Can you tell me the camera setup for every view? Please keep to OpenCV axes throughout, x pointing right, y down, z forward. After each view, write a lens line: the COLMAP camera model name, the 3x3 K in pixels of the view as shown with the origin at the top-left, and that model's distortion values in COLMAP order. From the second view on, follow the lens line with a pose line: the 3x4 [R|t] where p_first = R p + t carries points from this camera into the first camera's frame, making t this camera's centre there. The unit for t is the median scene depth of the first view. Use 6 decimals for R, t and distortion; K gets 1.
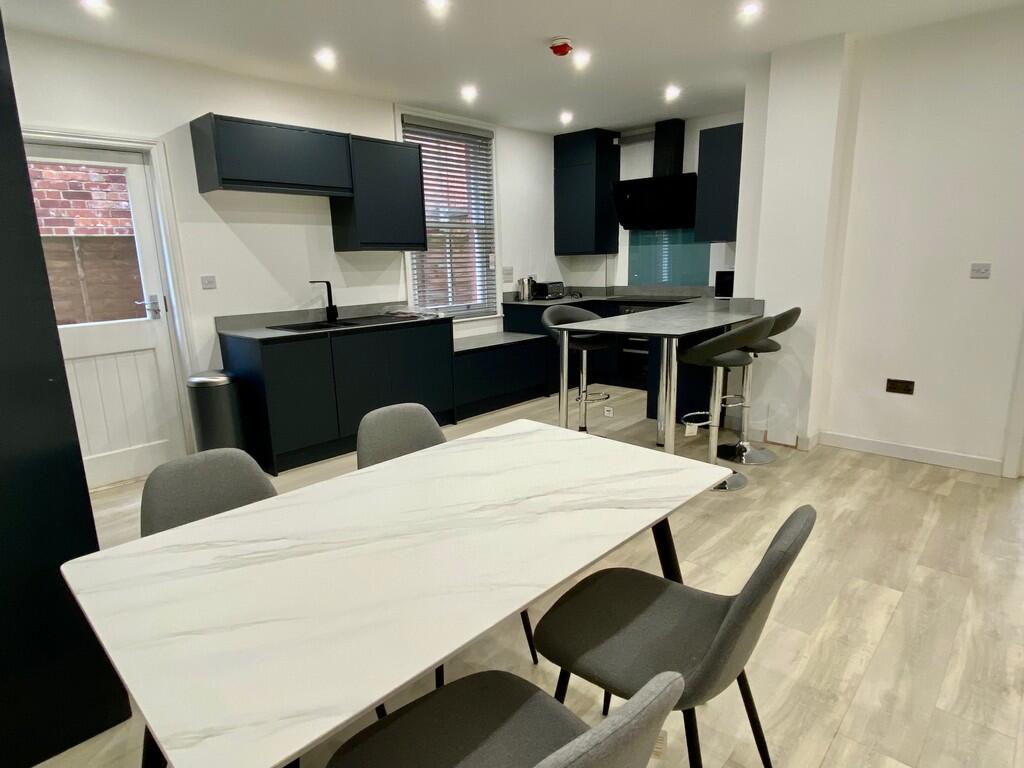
lens RADIAL K [[575.1, 0, 502.2], [0, 575.1, 385.7], [0, 0, 1]] dist [0.049029, -0.045373]
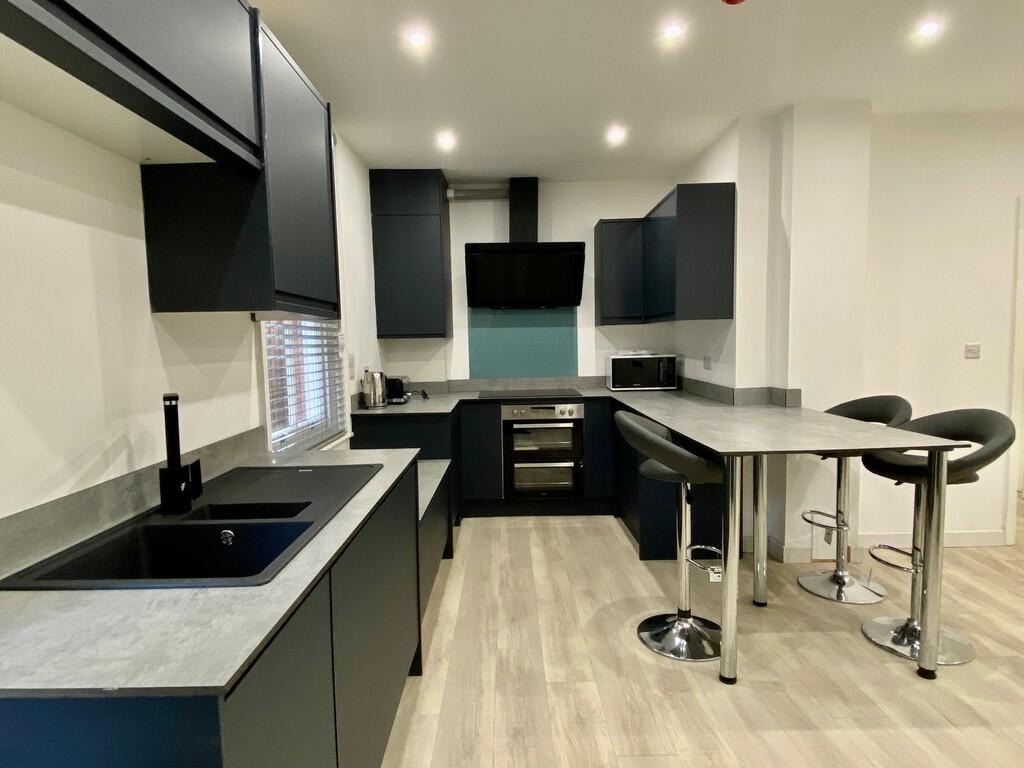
lens RADIAL K [[575.1, 0, 502.2], [0, 575.1, 385.7], [0, 0, 1]] dist [0.049029, -0.045373]
pose [[0.739164, -0.043019, 0.672150, -0.385351], [0.147619, 0.984041, -0.099357, -0.121613], [-0.657149, 0.172663, 0.733718, 0.616041]]
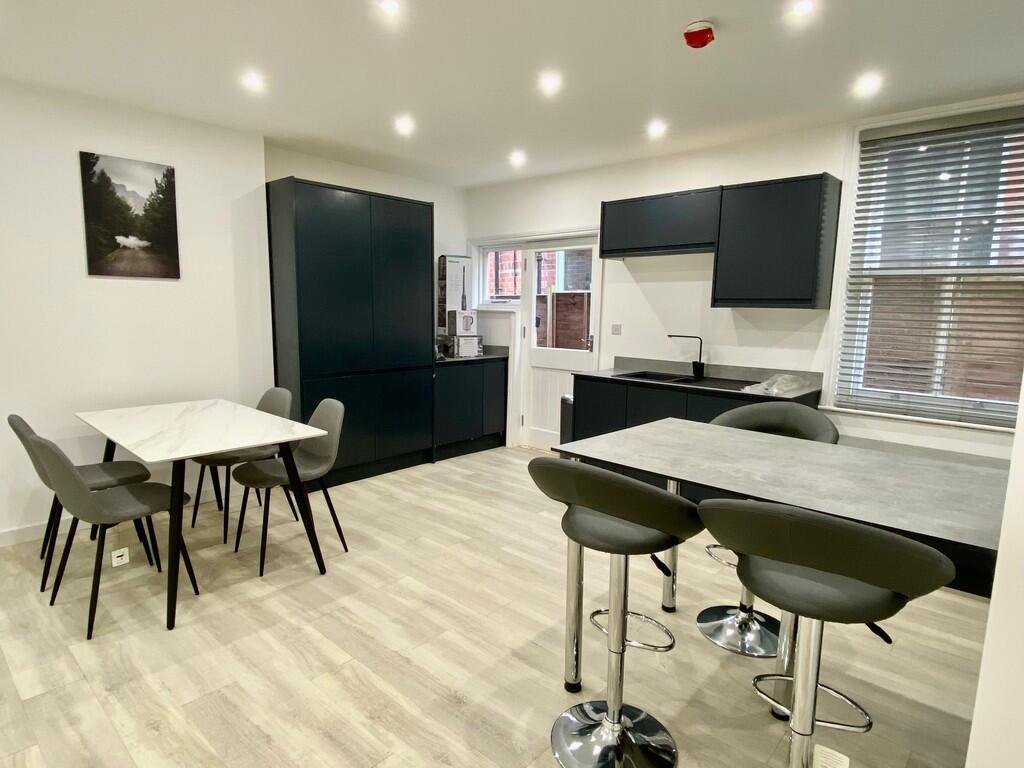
lens RADIAL K [[575.1, 0, 502.2], [0, 575.1, 385.7], [0, 0, 1]] dist [0.049029, -0.045373]
pose [[0.009058, 0.159745, -0.987117, 0.673693], [-0.239769, 0.958706, 0.152948, -0.170849], [0.970788, 0.235295, 0.046986, 0.647639]]
